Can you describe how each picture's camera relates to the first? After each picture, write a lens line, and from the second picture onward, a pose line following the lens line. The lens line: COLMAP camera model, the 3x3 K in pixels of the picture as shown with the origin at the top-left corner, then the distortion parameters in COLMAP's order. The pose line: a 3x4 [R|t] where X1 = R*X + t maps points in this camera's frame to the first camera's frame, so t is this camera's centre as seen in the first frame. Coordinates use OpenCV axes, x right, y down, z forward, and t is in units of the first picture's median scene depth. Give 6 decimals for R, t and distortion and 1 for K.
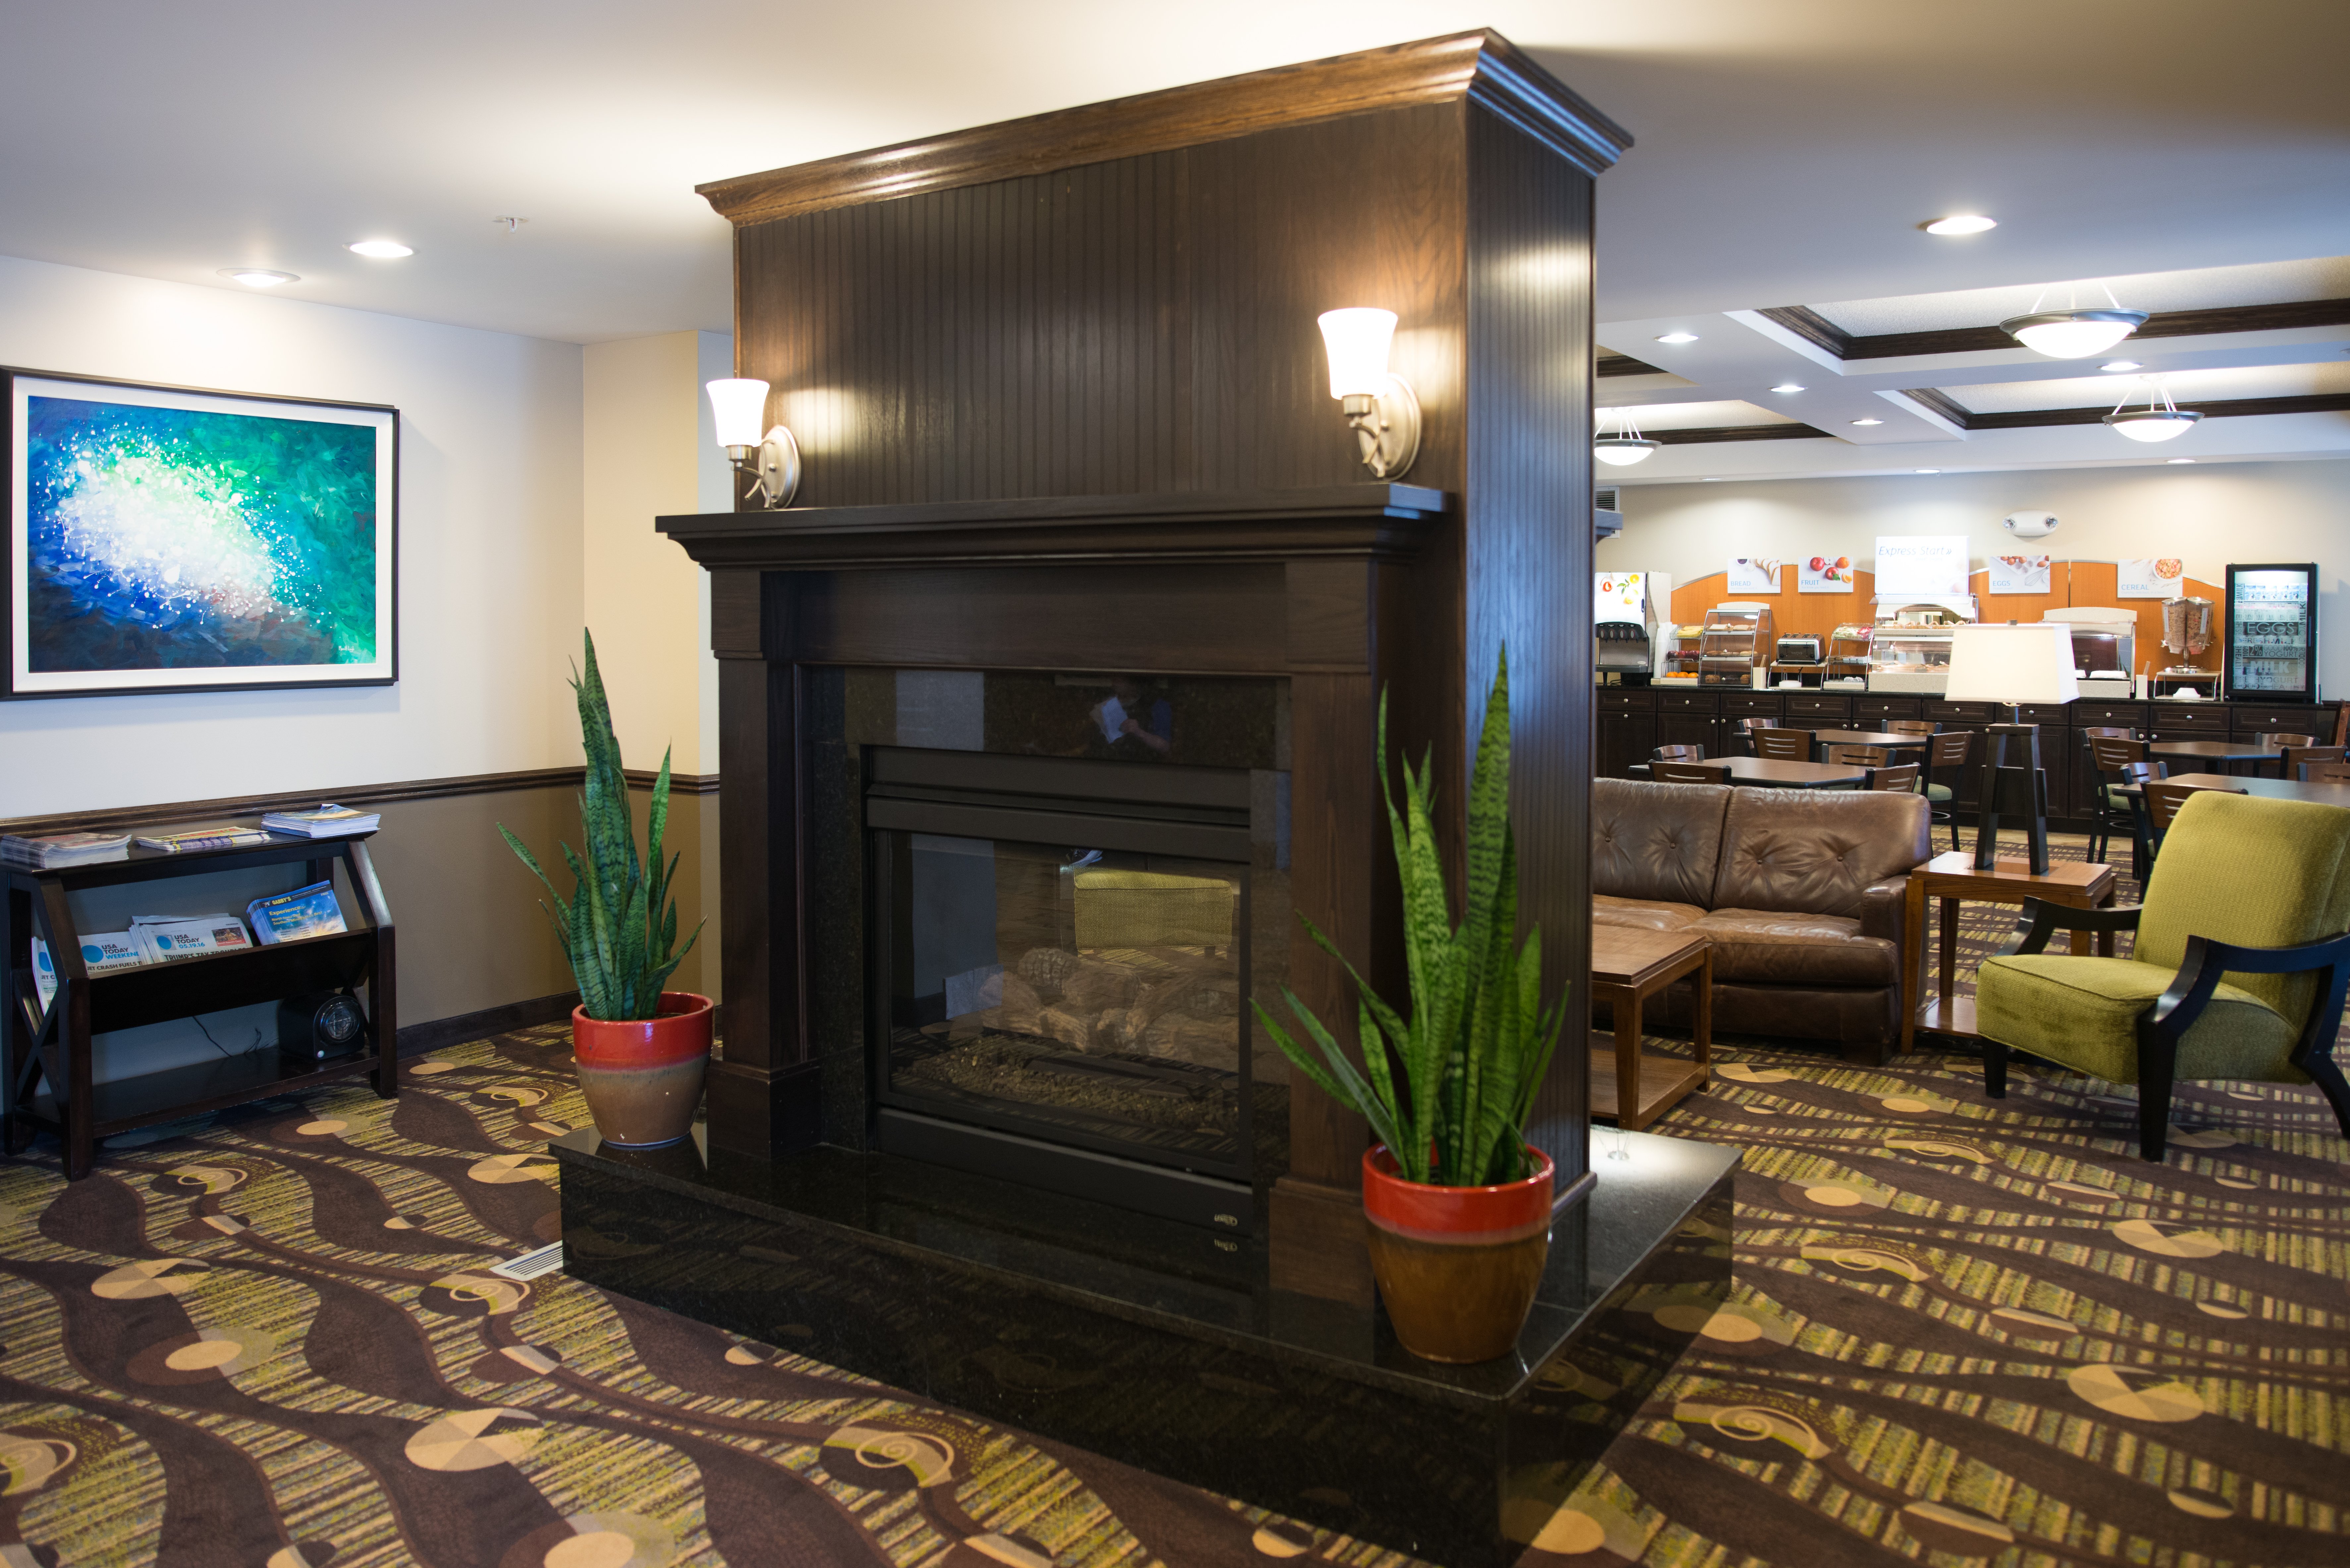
lens RADIAL K [[1624.0, 0, 1225.1], [0, 1624.0, 750.2], [0, 0, 1]] dist [-0.065543, 0.023605]
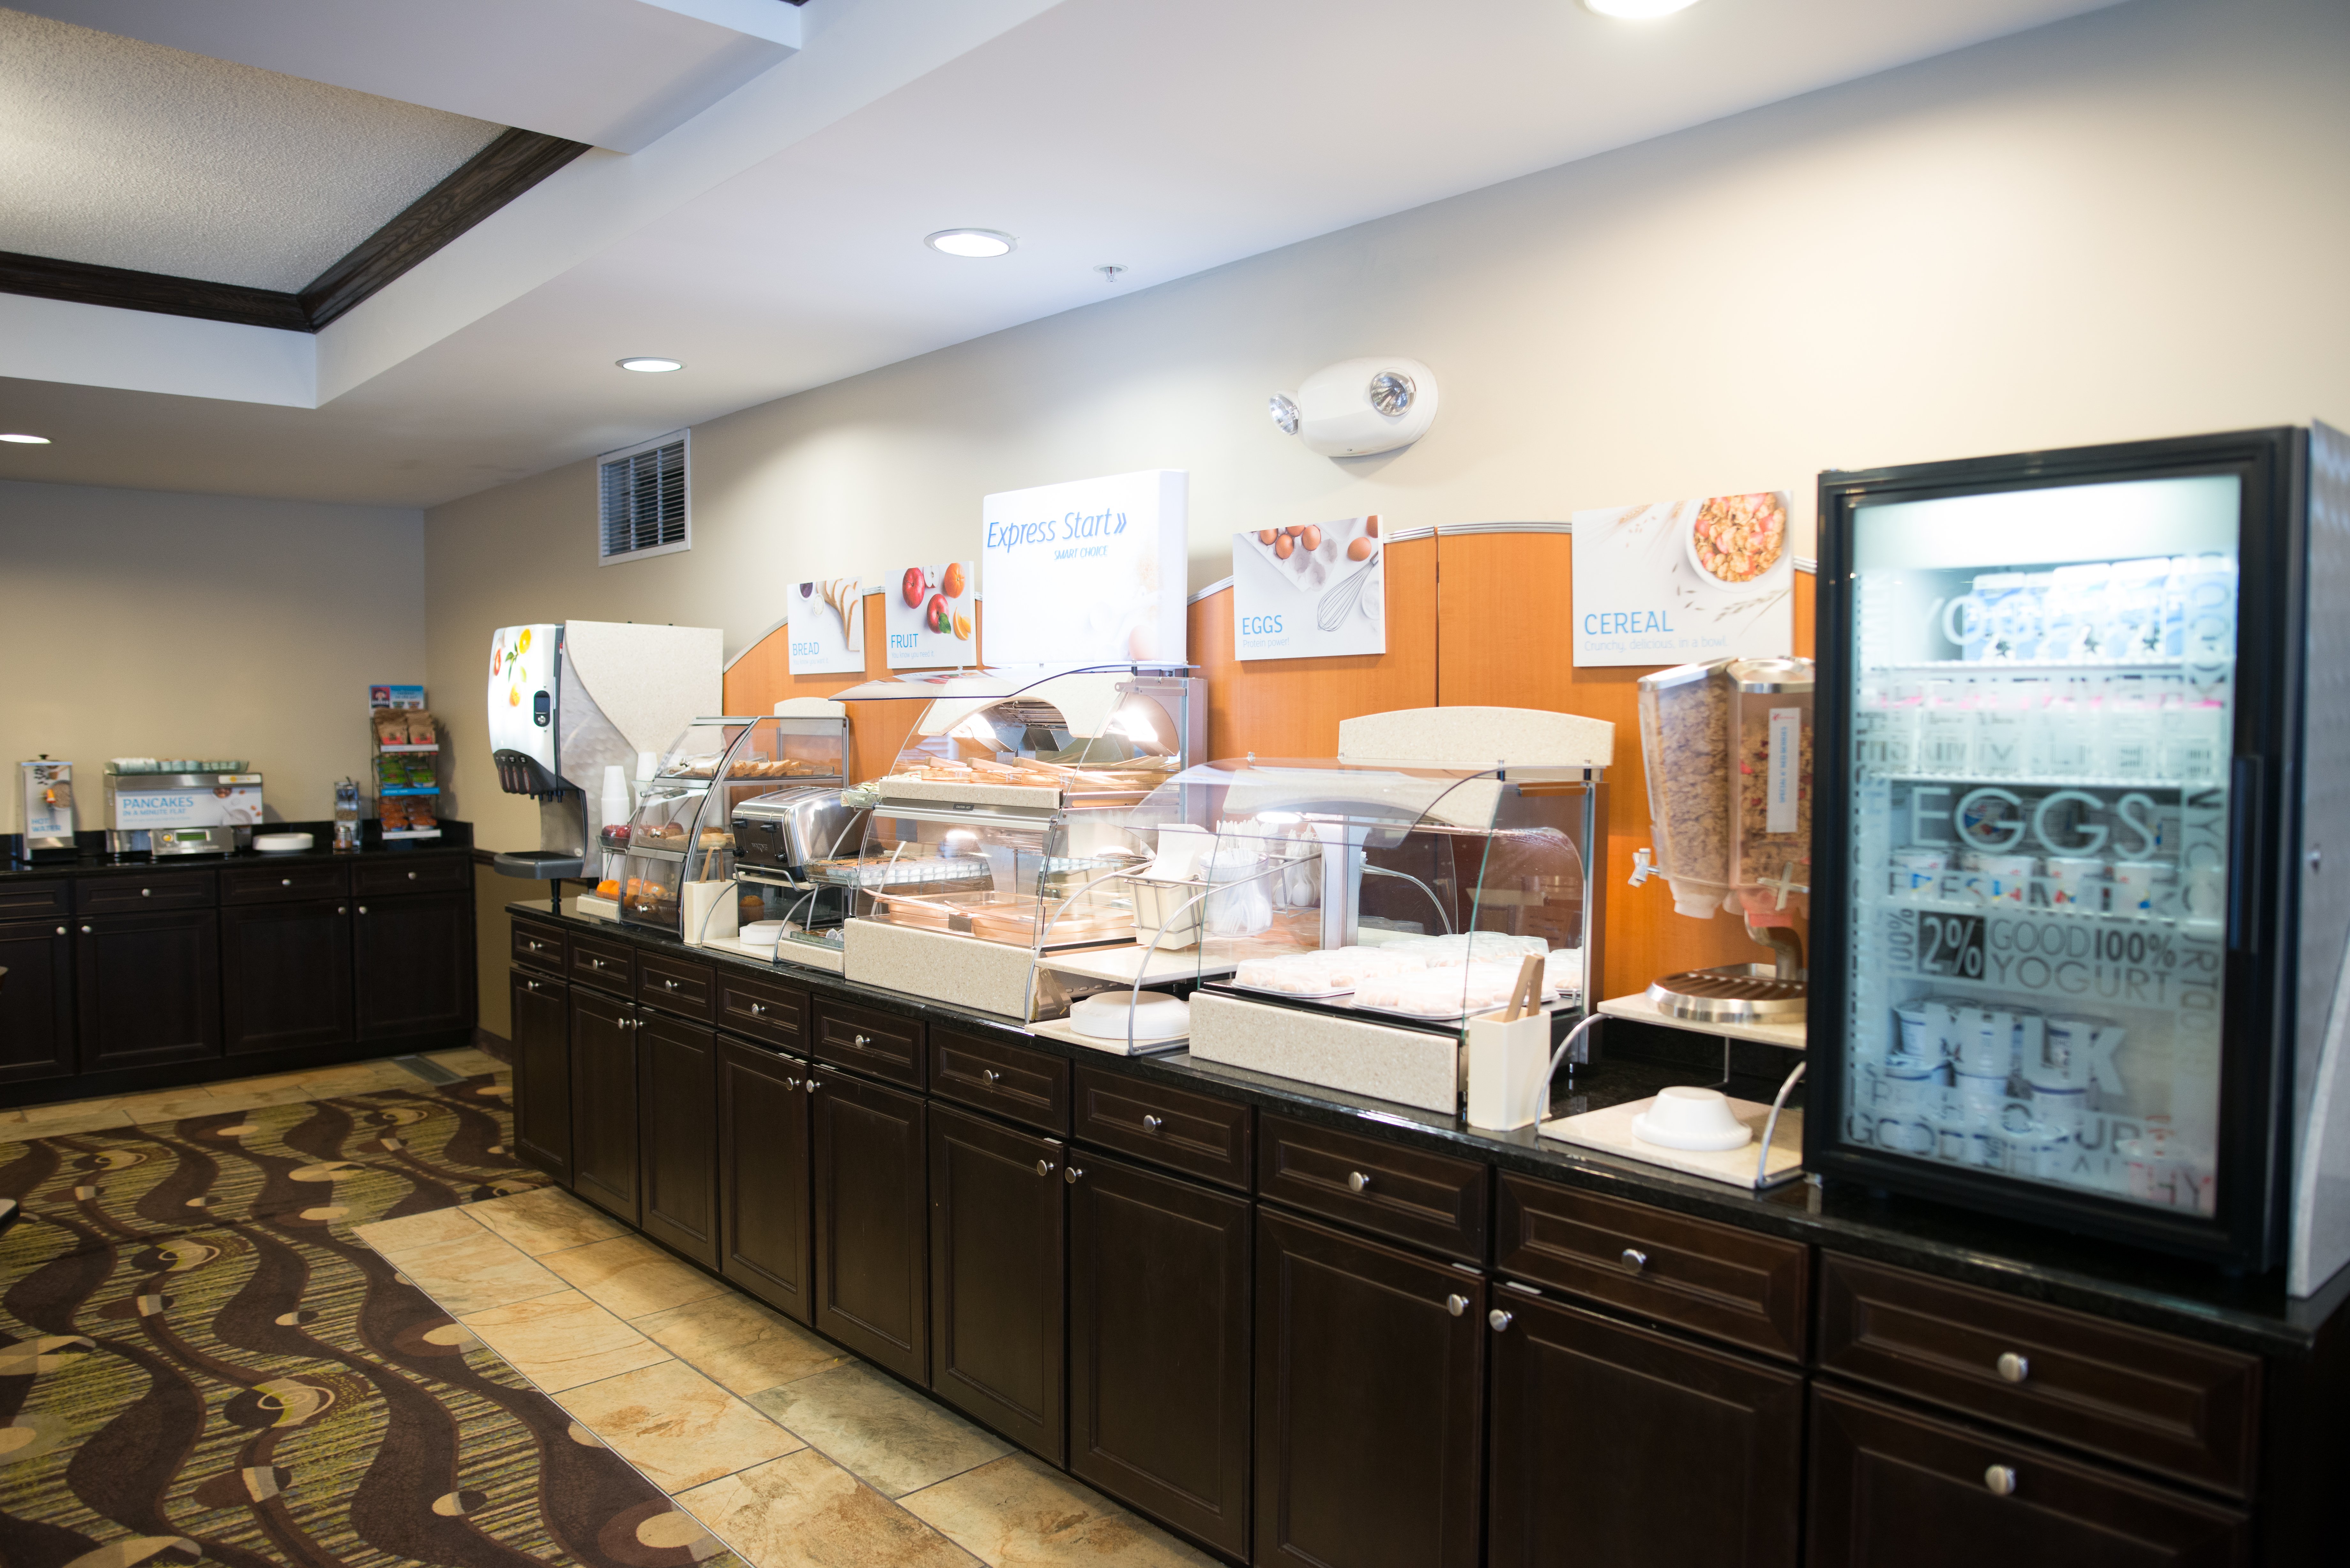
lens RADIAL K [[1624.0, 0, 1171.3], [0, 1624.0, 773.0], [0, 0, 1]] dist [-0.065543, 0.023605]
pose [[0.963112, 0.011436, -0.268858, 0.290111], [-0.025037, 0.998571, -0.047216, -0.033882], [0.267934, 0.052206, 0.962022, 0.380966]]
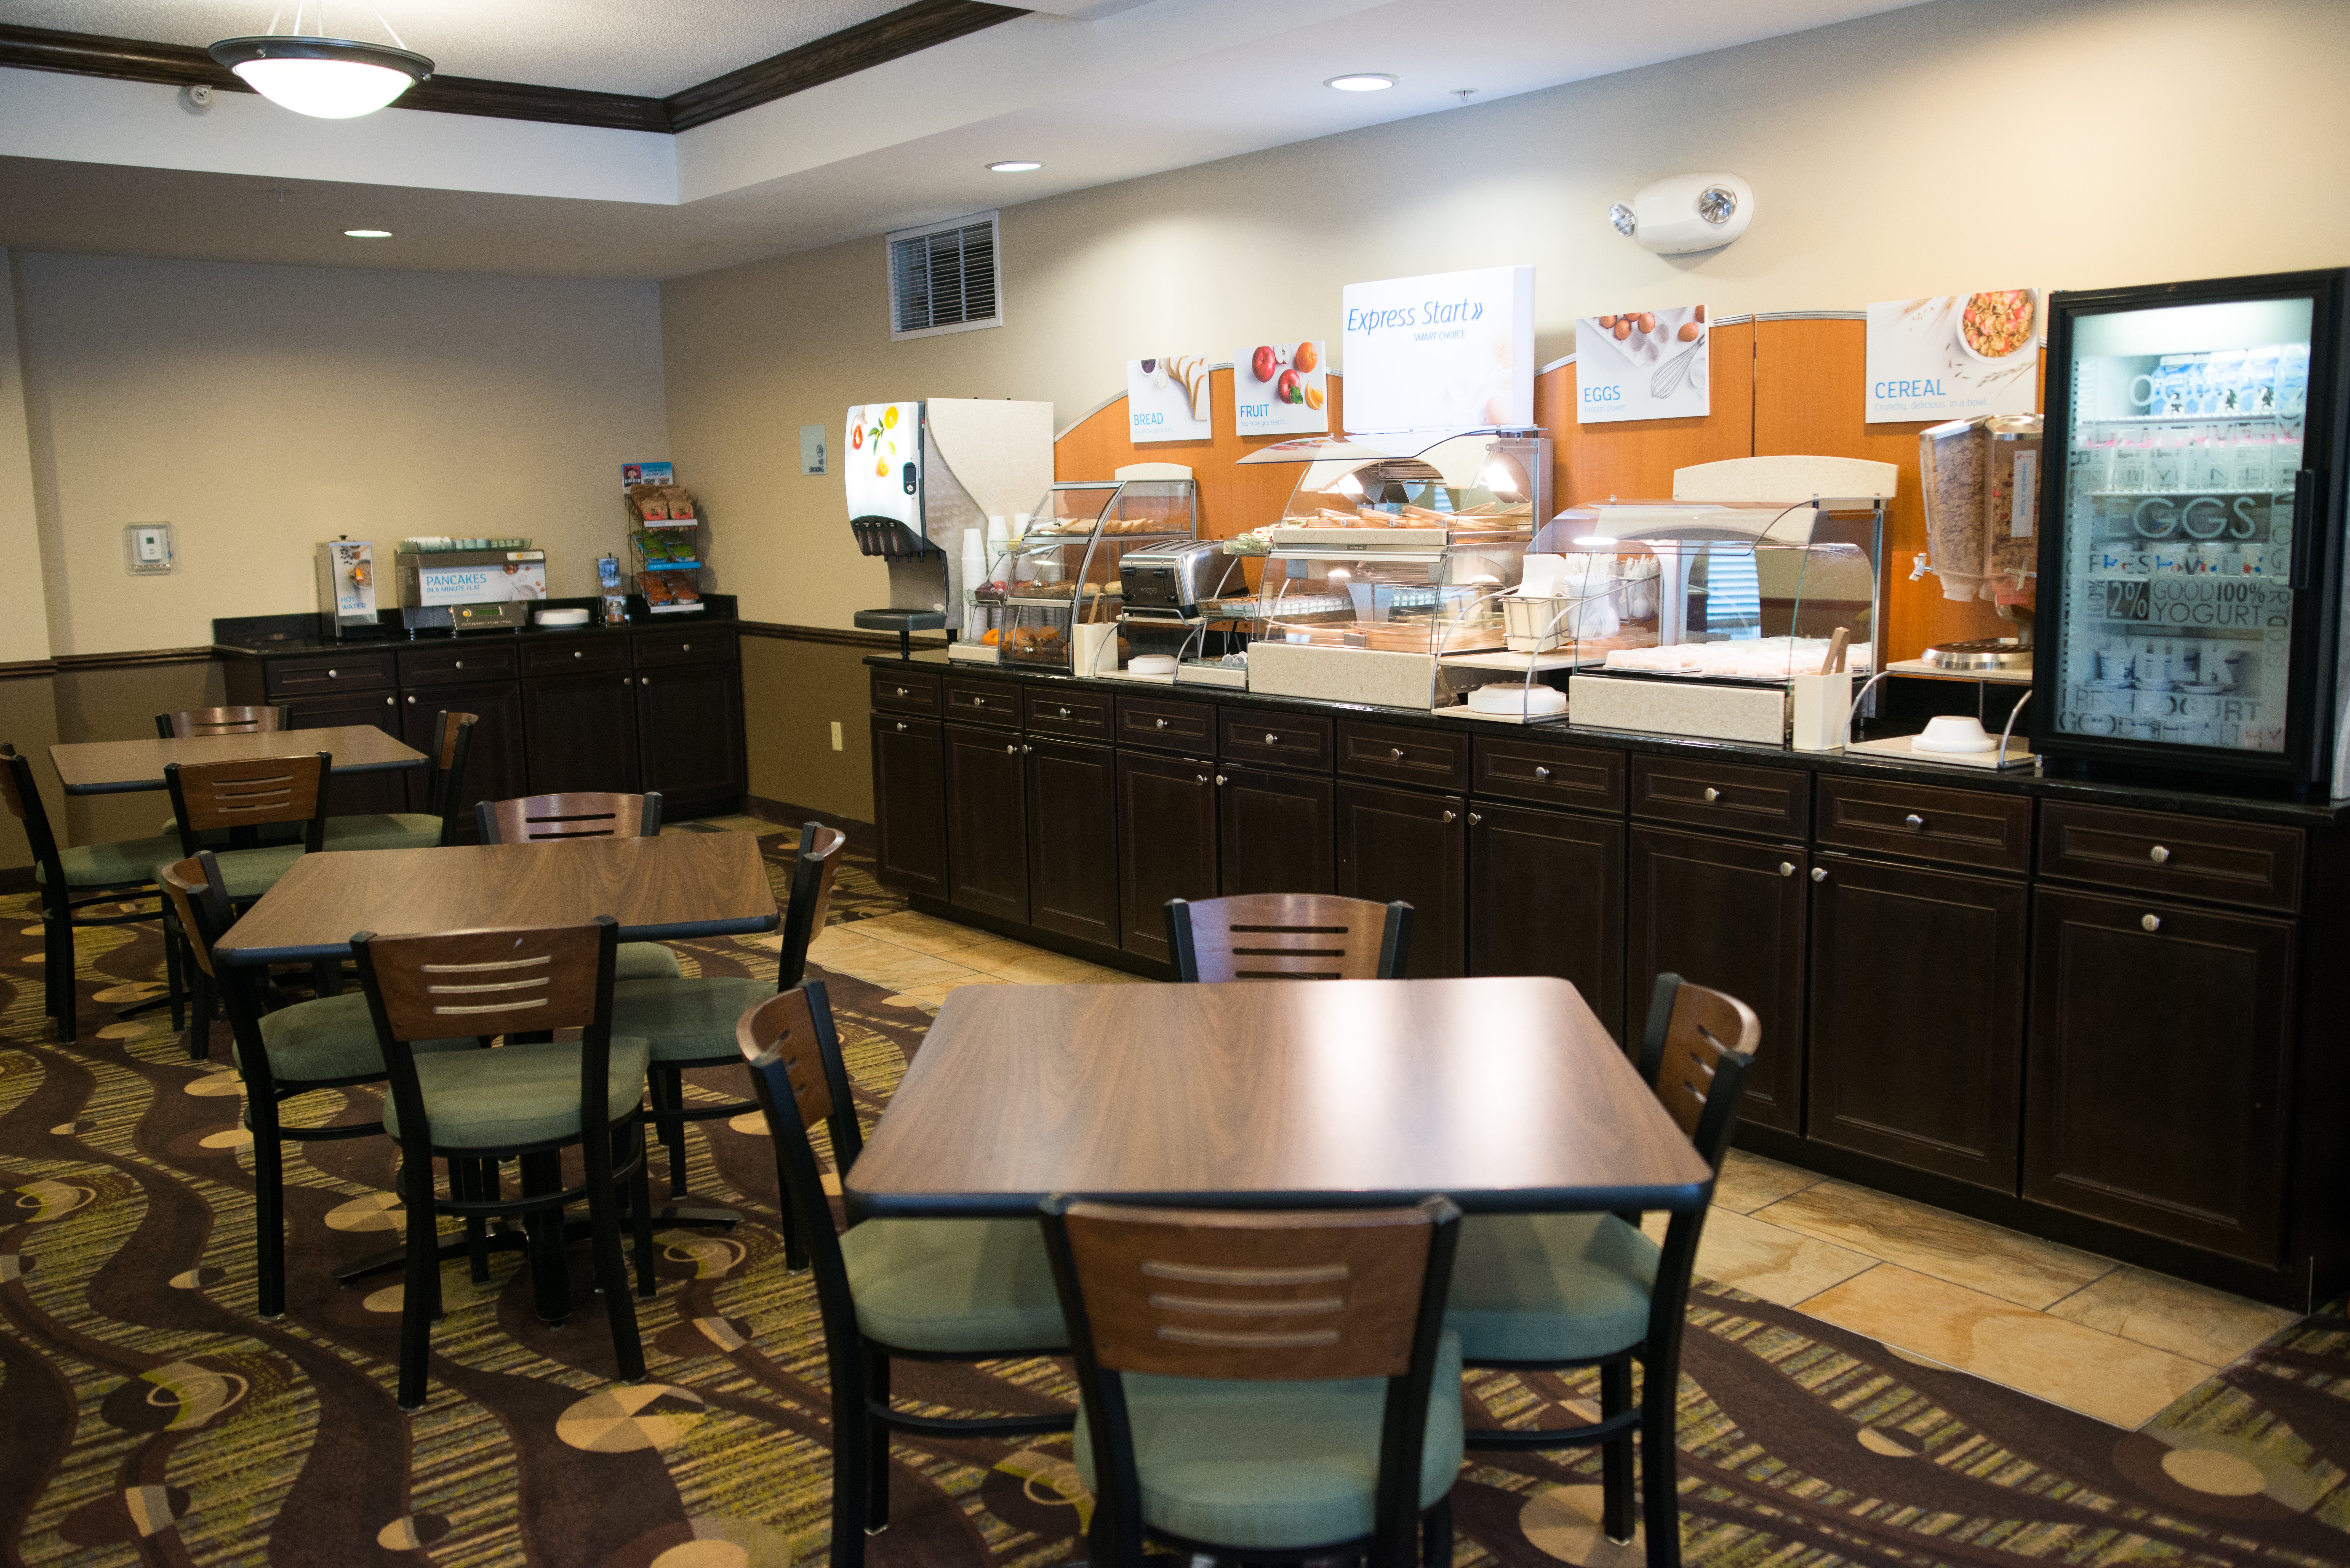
lens RADIAL K [[1994.1, 0, 1177.3], [0, 1994.1, 760.7], [0, 0, 1]] dist [-0.001174, 0.022786]
pose [[0.947242, 0.024796, -0.319557, 0.285604], [-0.006971, 0.998361, 0.056801, -0.025293], [0.320442, -0.051577, 0.945863, 0.290632]]
